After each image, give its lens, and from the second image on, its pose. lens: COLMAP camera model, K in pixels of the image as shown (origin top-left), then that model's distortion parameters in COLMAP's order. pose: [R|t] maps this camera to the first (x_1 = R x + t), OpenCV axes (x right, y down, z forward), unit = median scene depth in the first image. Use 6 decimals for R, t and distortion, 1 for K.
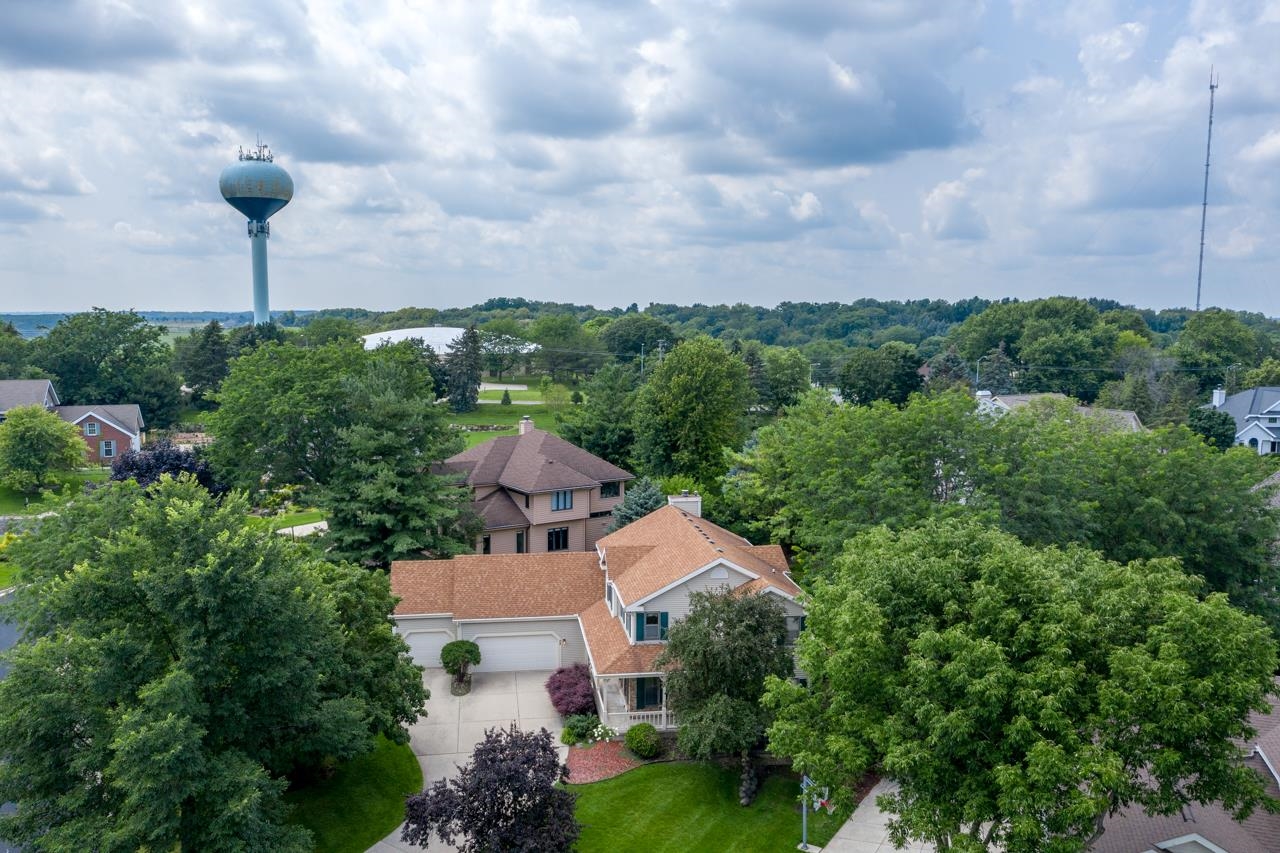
lens RADIAL K [[1016.5, 0, 640.0], [0, 1016.5, 426.5], [0, 0, 1]] dist [-0.005587, -0.001888]
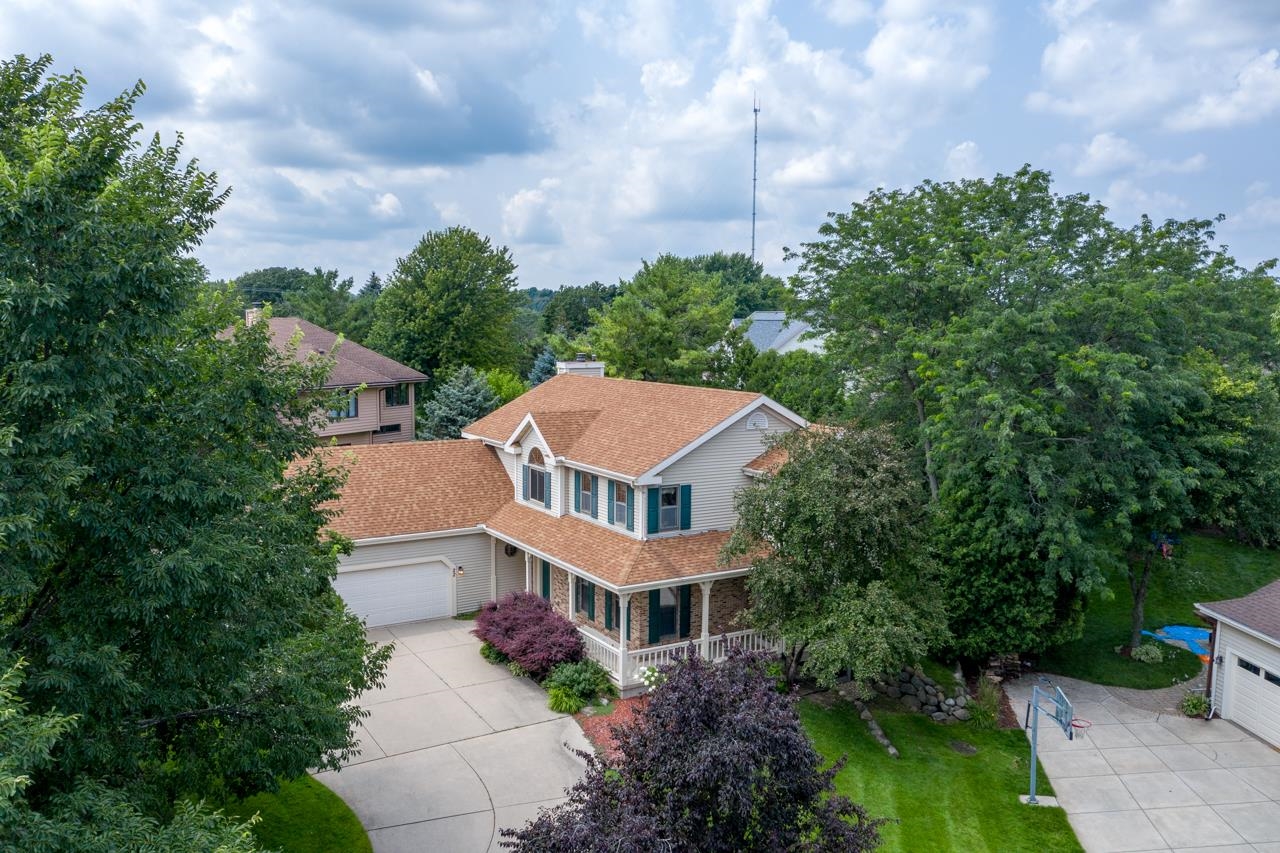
lens RADIAL K [[1016.5, 0, 640.0], [0, 1016.5, 426.5], [0, 0, 1]] dist [-0.005587, -0.001888]
pose [[0.920970, -0.040619, 0.387510, -0.126101], [0.041335, 0.999124, 0.006489, 0.072108], [-0.387434, 0.010042, 0.921843, 0.218403]]
